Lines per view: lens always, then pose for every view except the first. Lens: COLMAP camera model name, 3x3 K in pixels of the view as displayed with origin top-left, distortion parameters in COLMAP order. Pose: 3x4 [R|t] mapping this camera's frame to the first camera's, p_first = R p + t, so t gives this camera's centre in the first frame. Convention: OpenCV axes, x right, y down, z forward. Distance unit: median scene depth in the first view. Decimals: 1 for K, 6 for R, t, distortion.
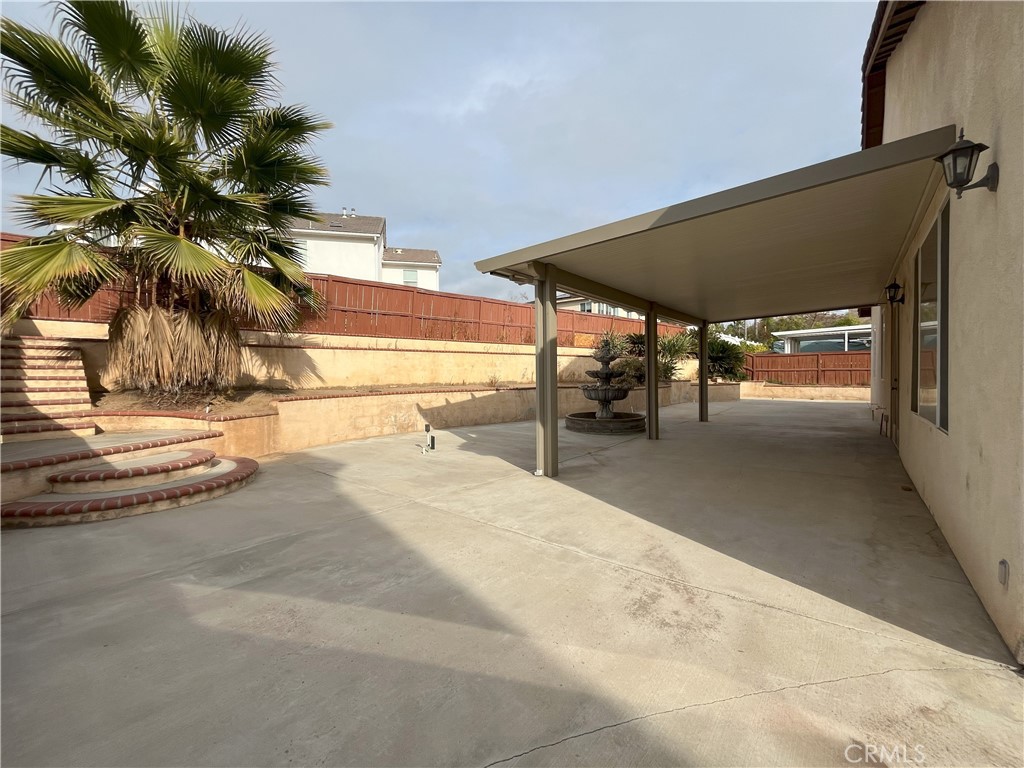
lens RADIAL K [[416.1, 0, 509.4], [0, 416.1, 382.7], [0, 0, 1]] dist [-0.002949, -0.000230]
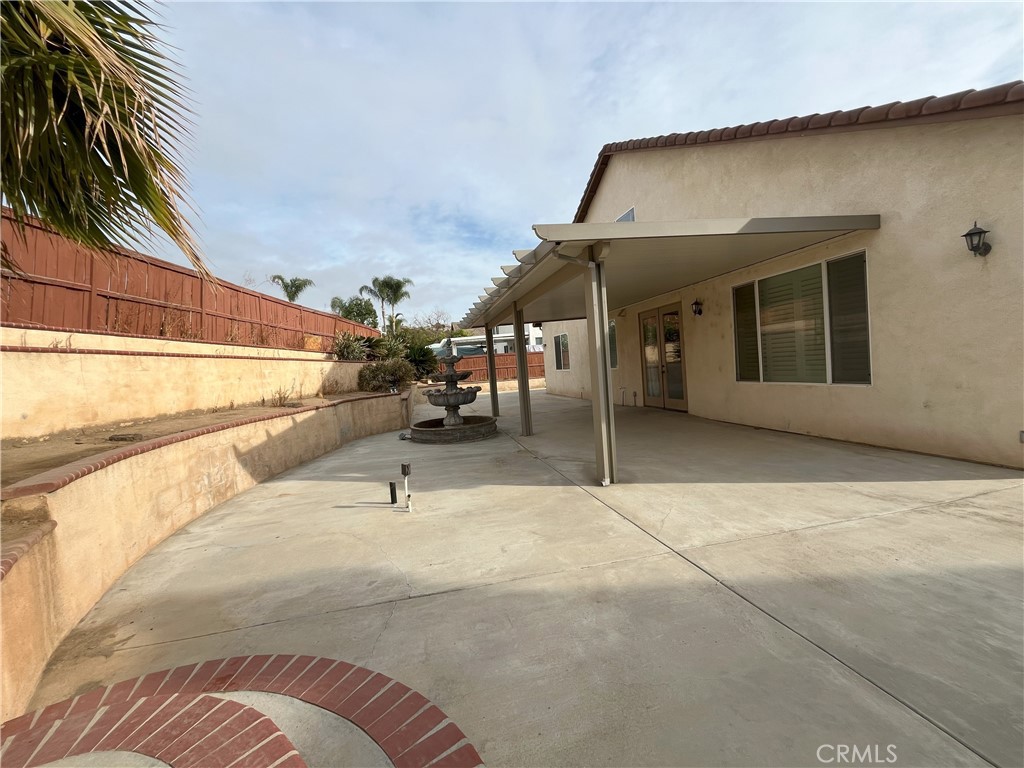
lens RADIAL K [[416.1, 0, 509.4], [0, 416.1, 382.7], [0, 0, 1]] dist [-0.002949, -0.000230]
pose [[0.619026, -0.065947, 0.782597, -0.471852], [0.081577, 0.996477, 0.019444, -0.016698], [-0.781122, 0.051805, 0.622225, 0.390665]]
